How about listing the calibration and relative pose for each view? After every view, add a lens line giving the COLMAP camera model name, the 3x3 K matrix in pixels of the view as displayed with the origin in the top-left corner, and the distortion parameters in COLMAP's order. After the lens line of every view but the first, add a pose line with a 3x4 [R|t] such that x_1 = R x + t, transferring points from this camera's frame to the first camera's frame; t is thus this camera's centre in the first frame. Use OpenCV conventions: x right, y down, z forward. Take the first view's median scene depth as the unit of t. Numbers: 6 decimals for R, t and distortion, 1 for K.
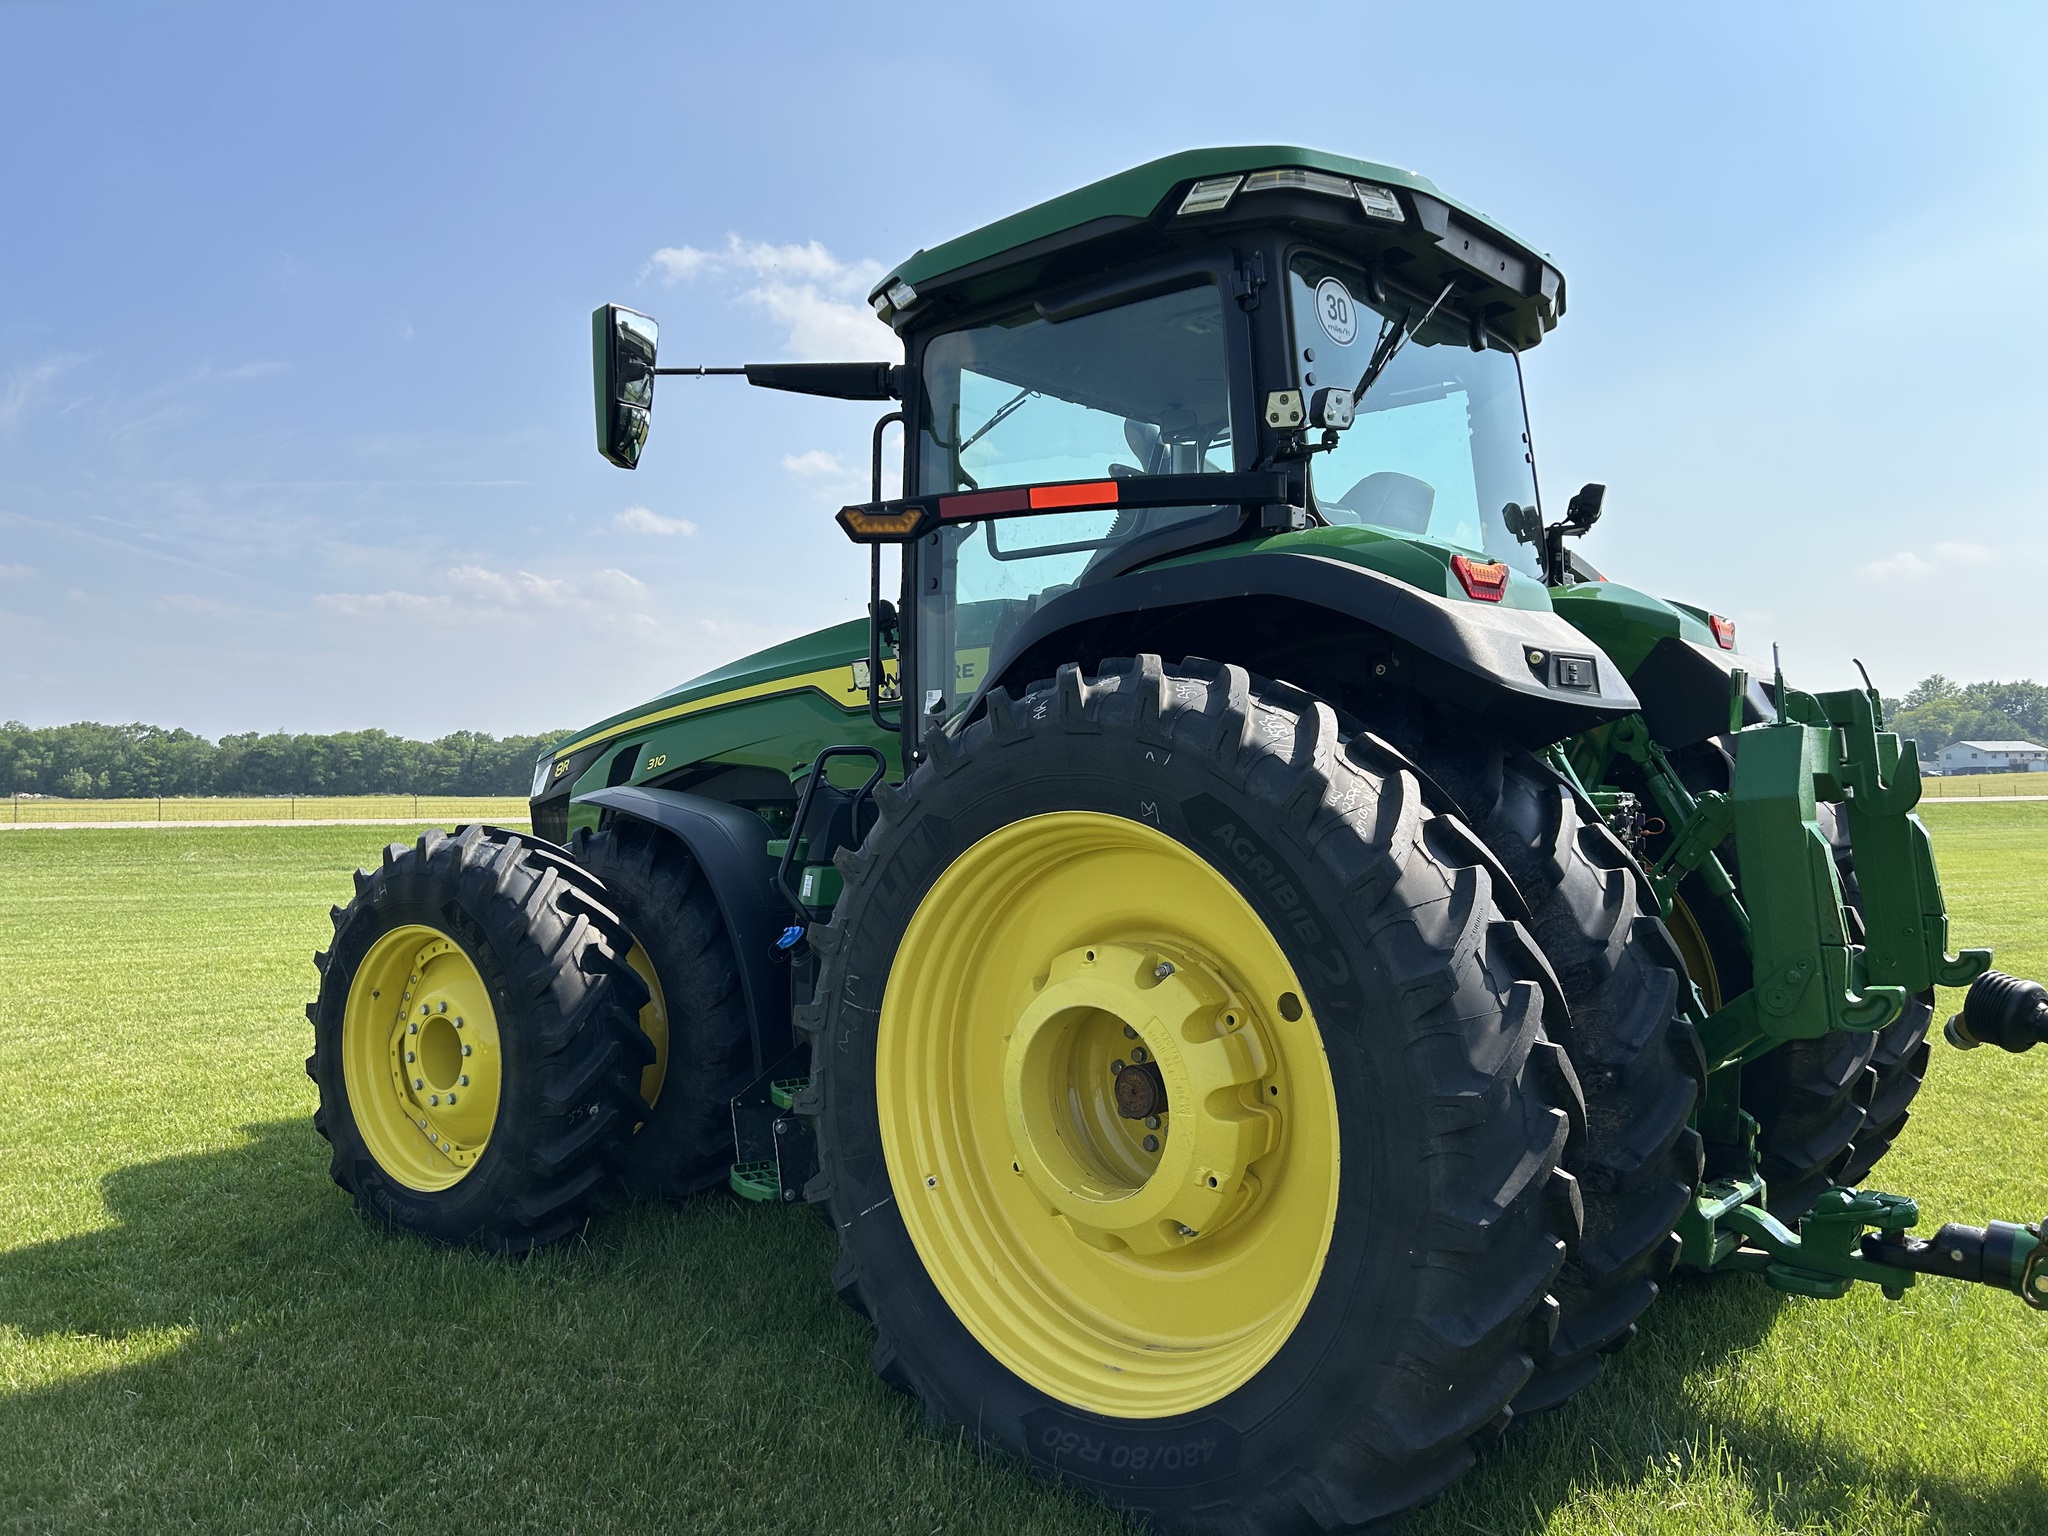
lens RADIAL K [[1538.9, 0, 1020.9], [0, 1538.9, 763.9], [0, 0, 1]] dist [0.054949, -0.064422]
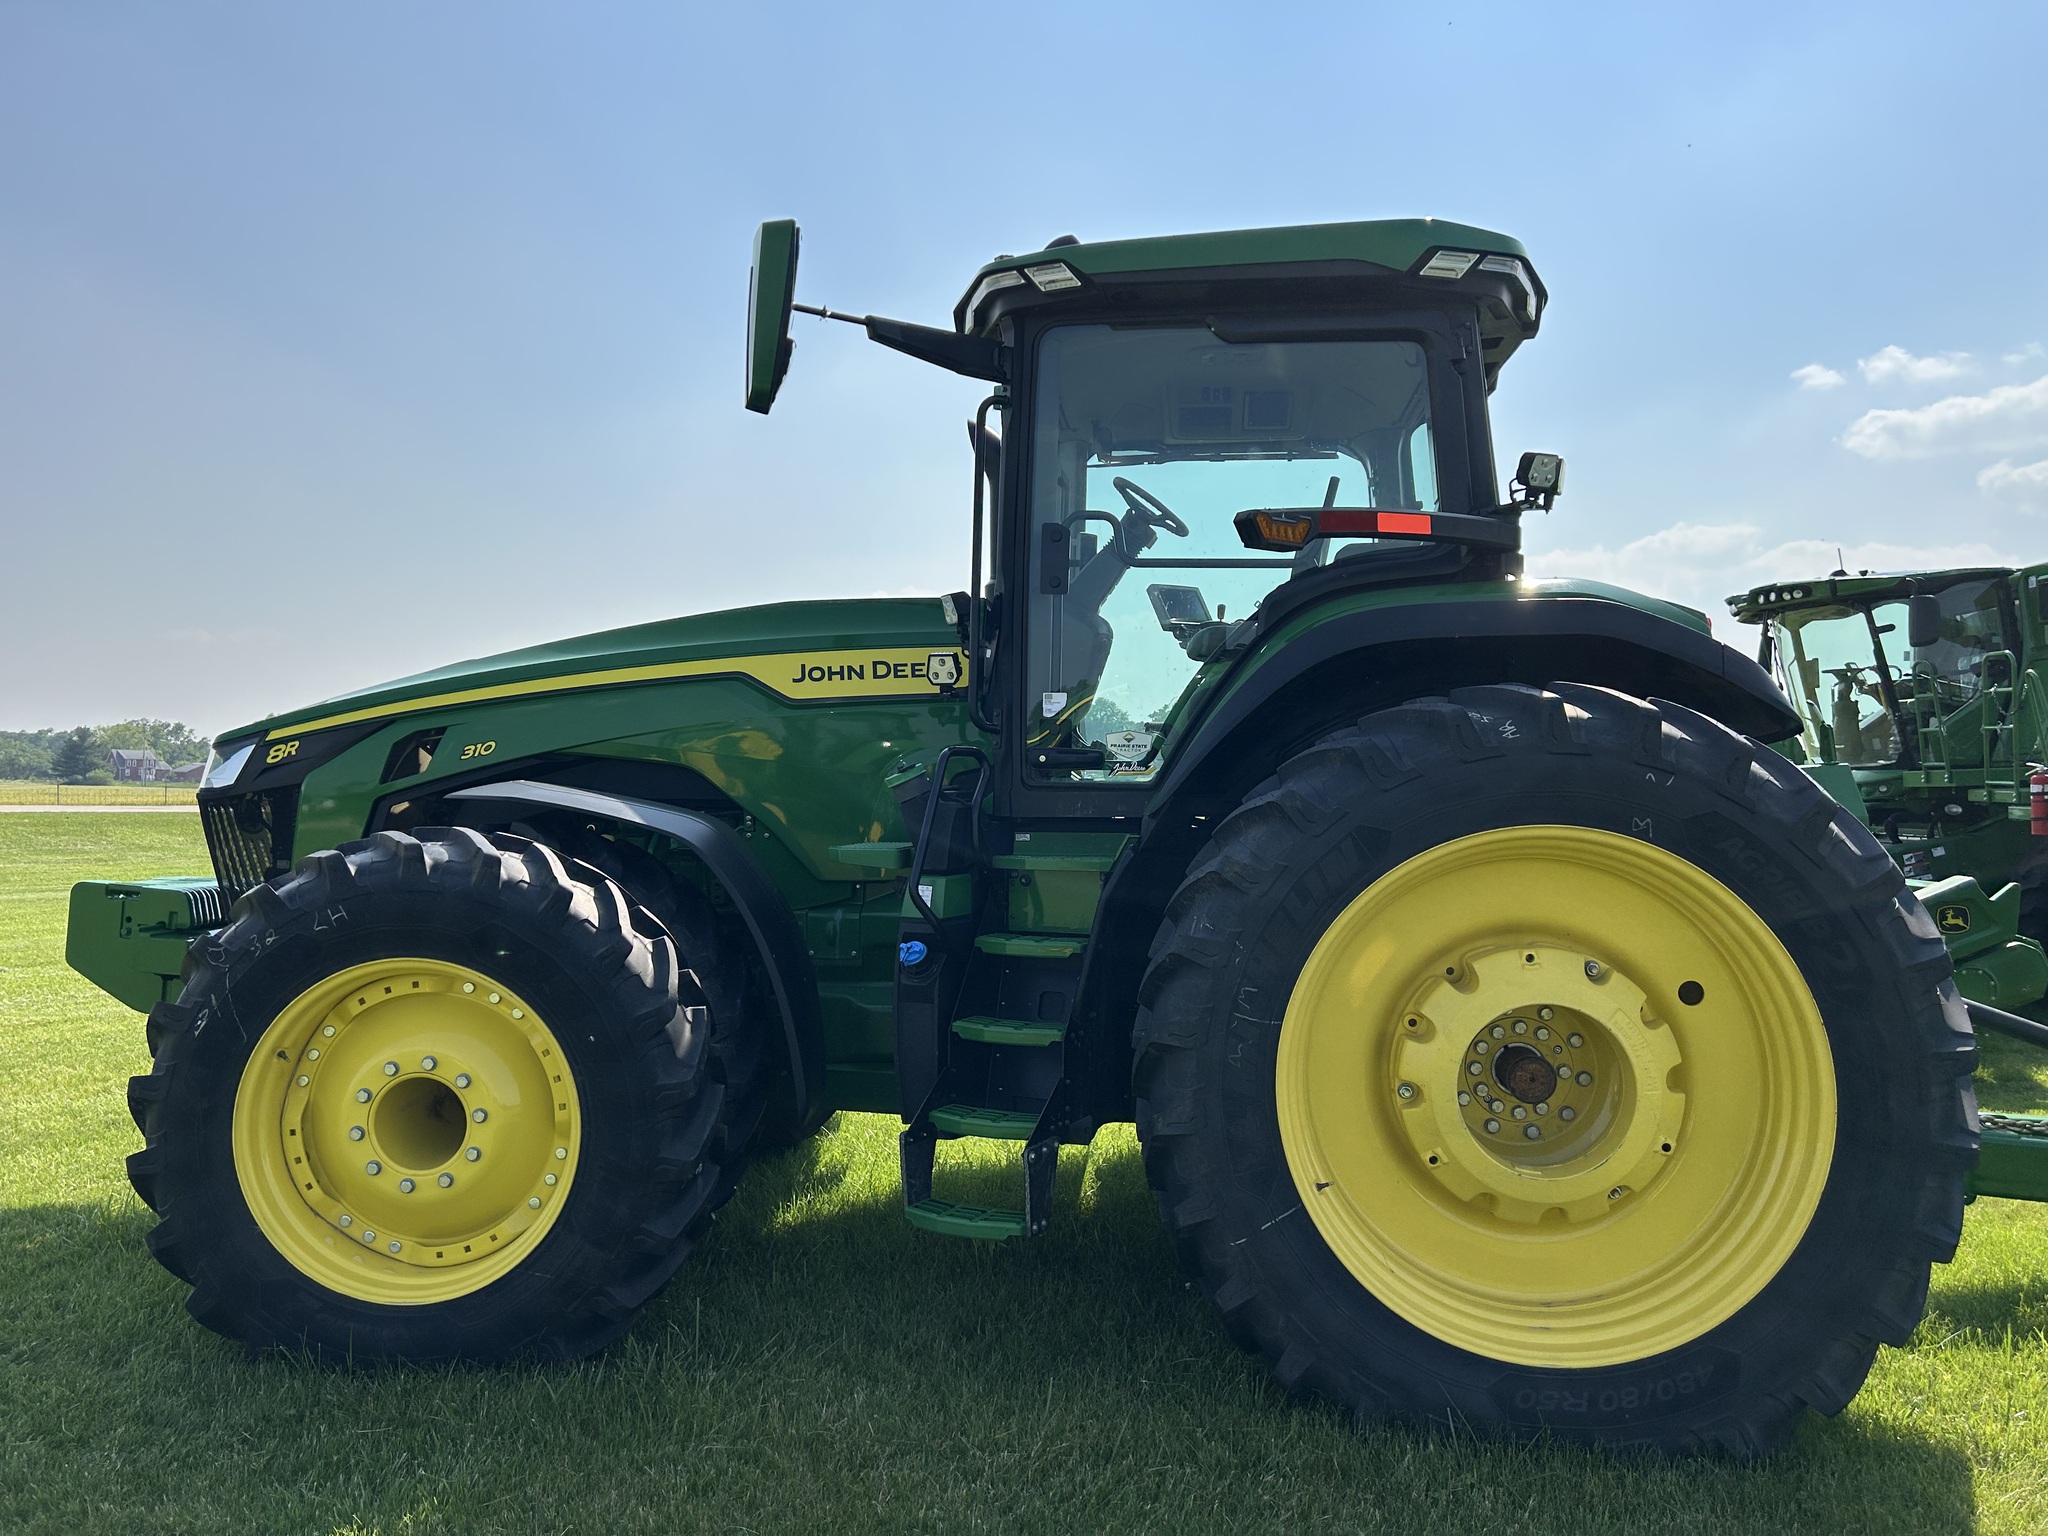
lens RADIAL K [[1538.9, 0, 1019.4], [0, 1538.9, 774.9], [0, 0, 1]] dist [0.054949, -0.064422]
pose [[0.822161, 0.024635, 0.568722, -0.783102], [-0.030001, 0.999550, 0.000074, 0.005615], [-0.568464, -0.017123, 0.822530, 0.271277]]
